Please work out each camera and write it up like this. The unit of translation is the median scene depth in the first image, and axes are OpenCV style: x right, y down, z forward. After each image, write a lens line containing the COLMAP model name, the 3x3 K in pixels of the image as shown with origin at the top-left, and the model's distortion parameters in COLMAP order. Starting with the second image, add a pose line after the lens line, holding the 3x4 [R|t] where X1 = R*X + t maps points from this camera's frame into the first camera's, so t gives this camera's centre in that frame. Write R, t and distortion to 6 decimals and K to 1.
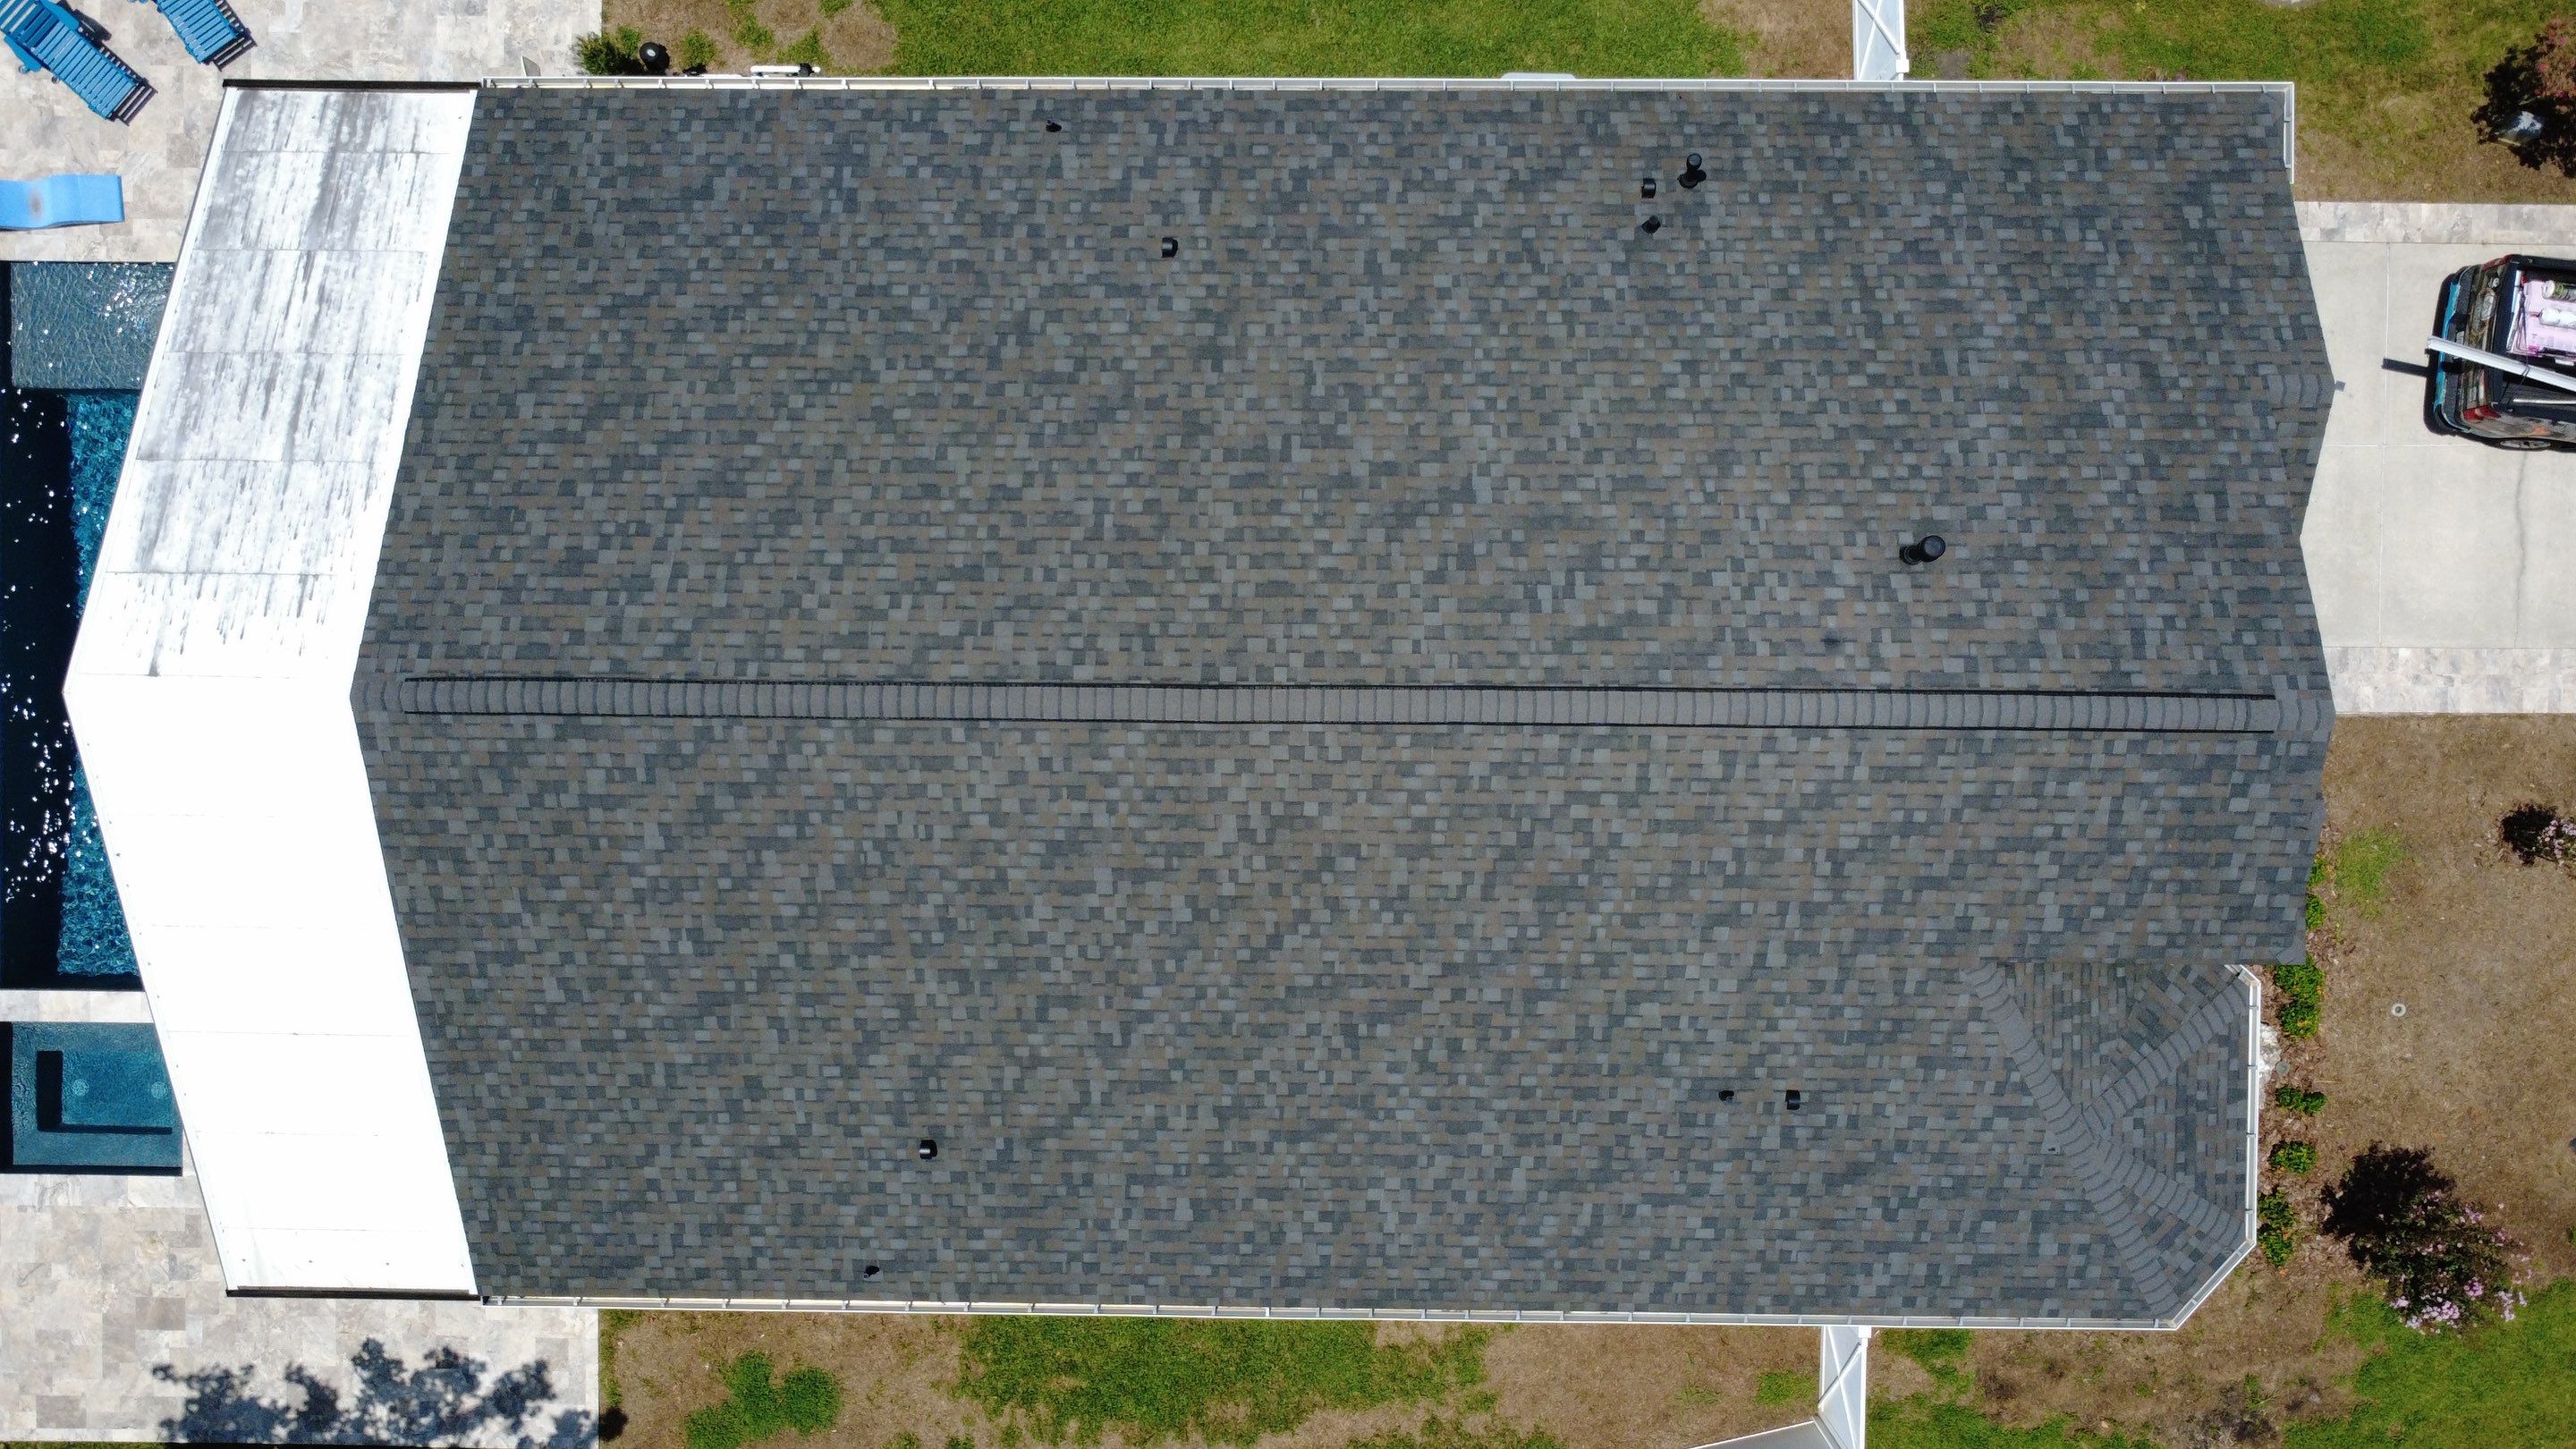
lens RADIAL K [[1876.7, 0, 1283.9], [0, 1876.7, 720.5], [0, 0, 1]] dist [0.000951, -0.000467]
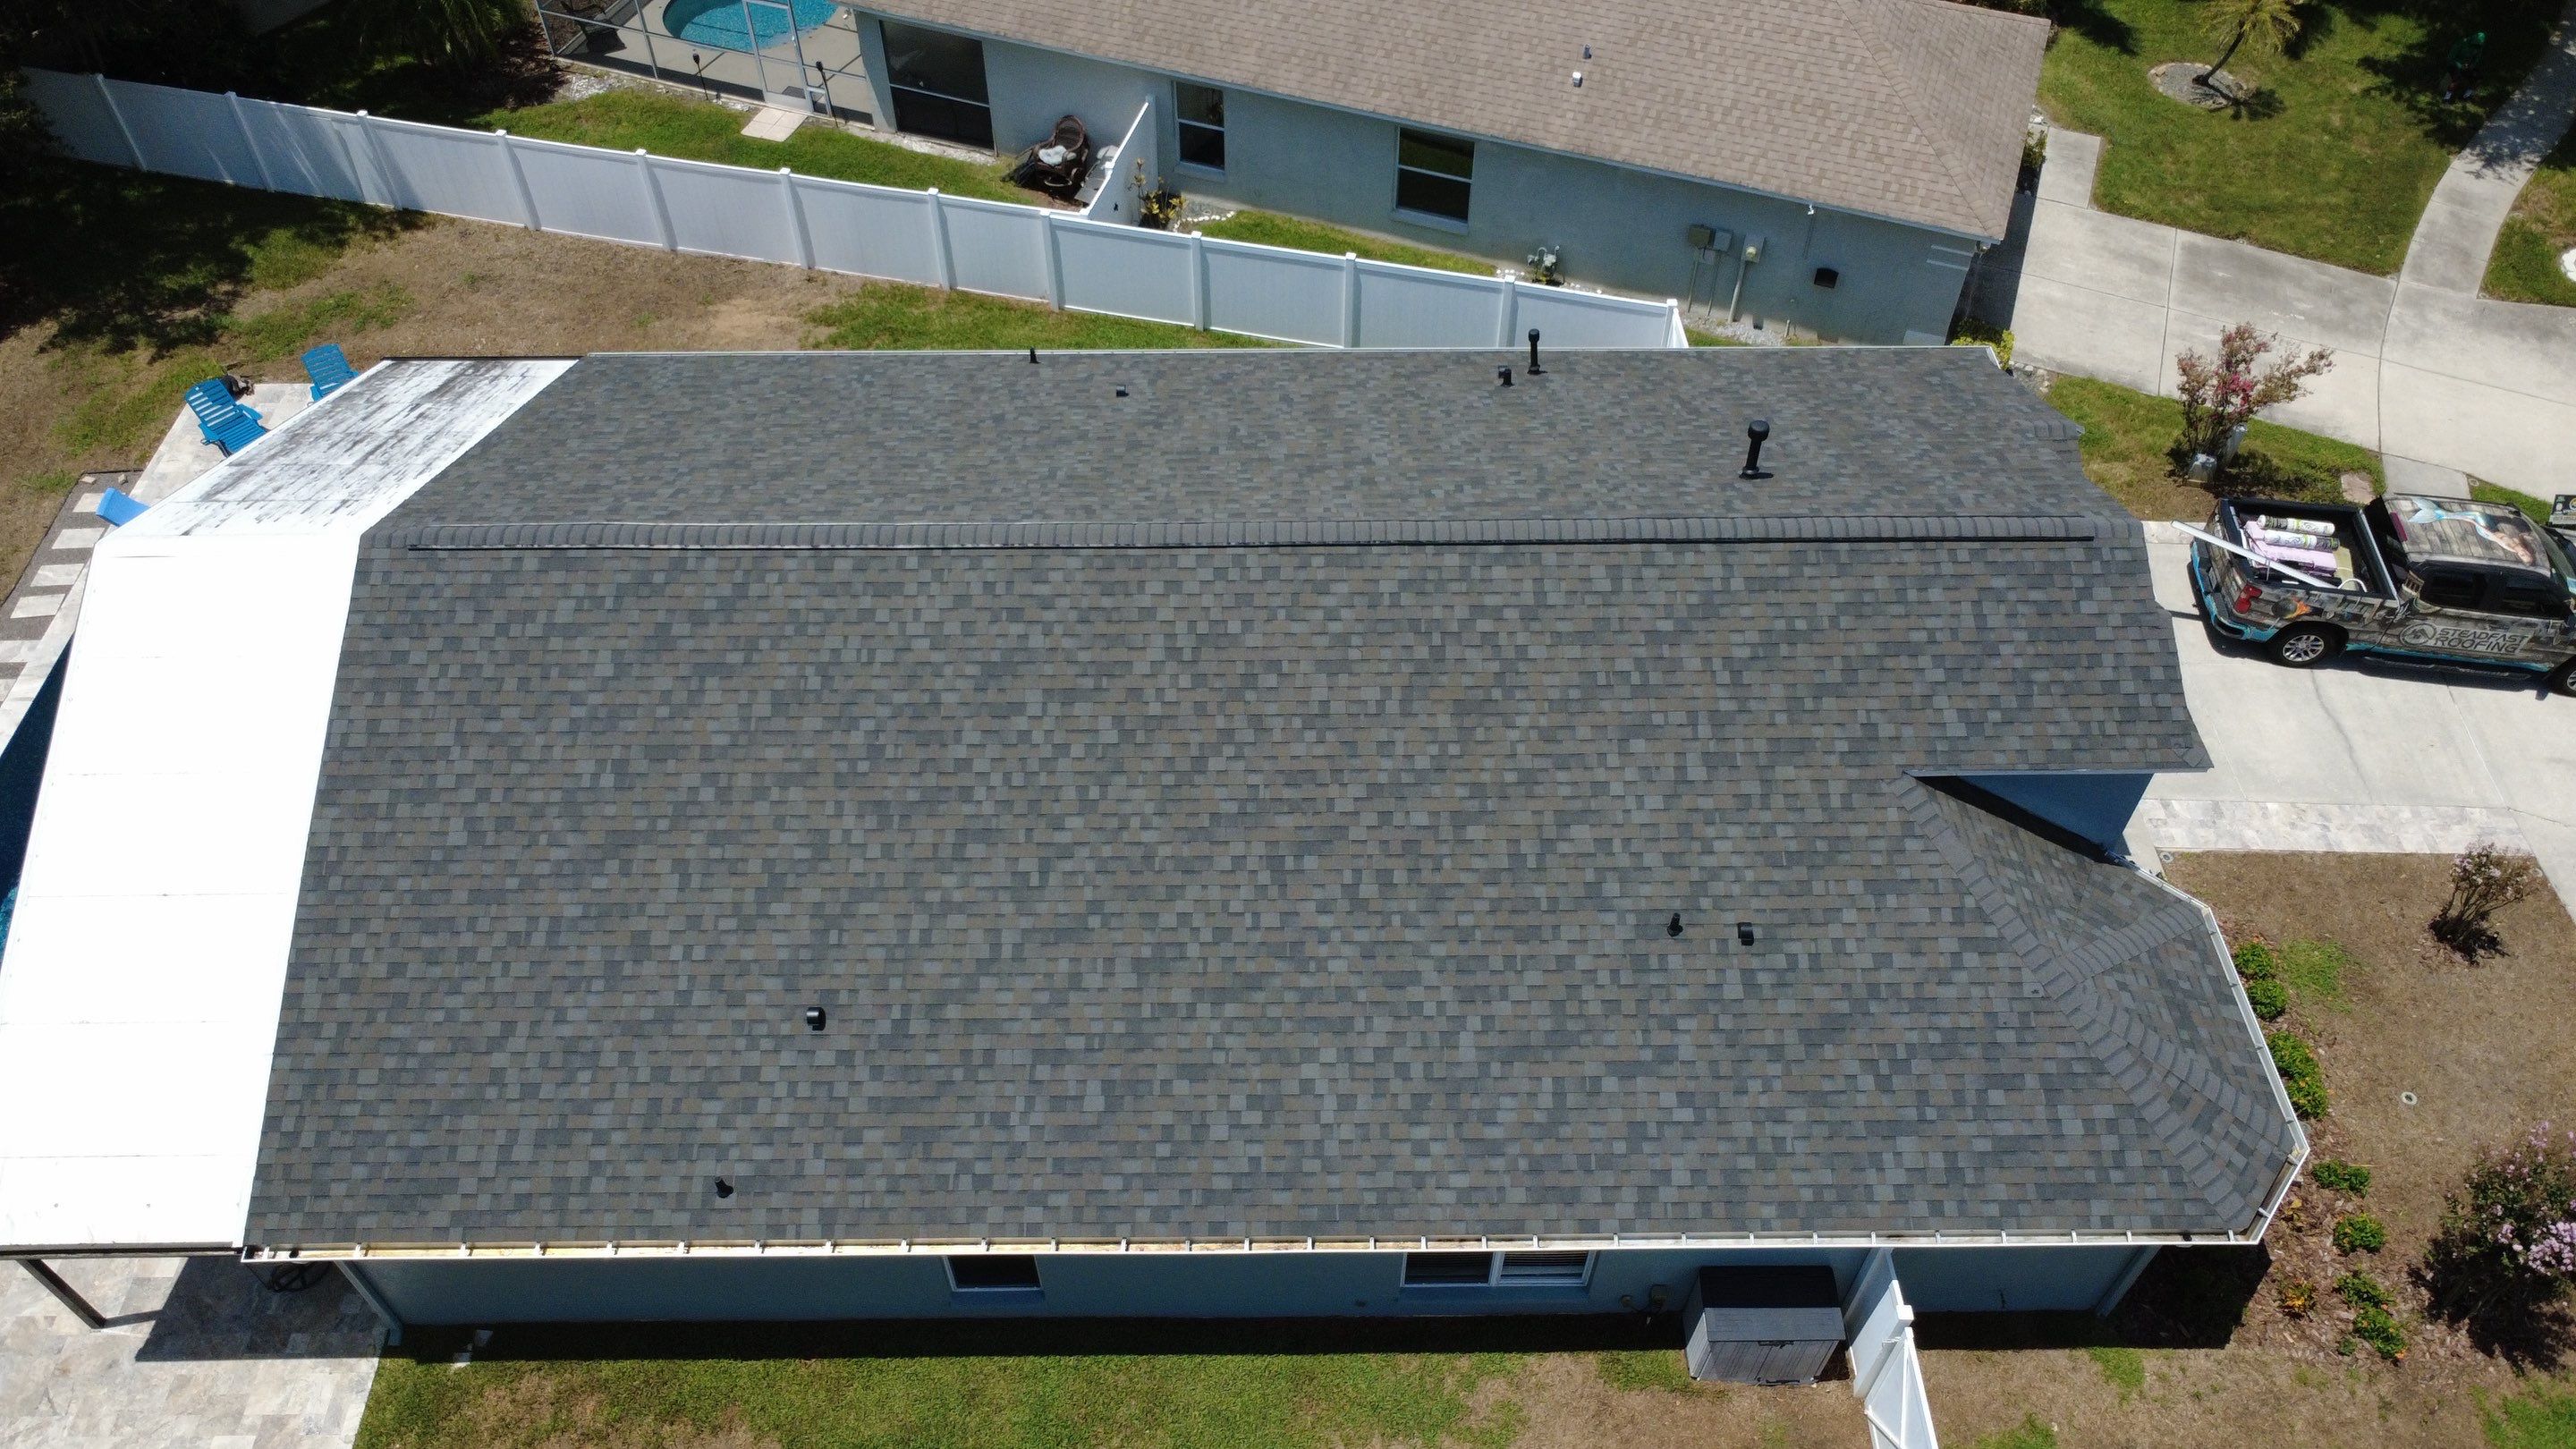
lens RADIAL K [[1876.7, 0, 1283.9], [0, 1876.7, 720.5], [0, 0, 1]] dist [0.000951, -0.000467]
pose [[0.999697, -0.002008, 0.024532, 0.015370], [0.018096, 0.735551, -0.677228, 0.762453], [-0.016685, 0.677466, 0.735365, 0.235815]]
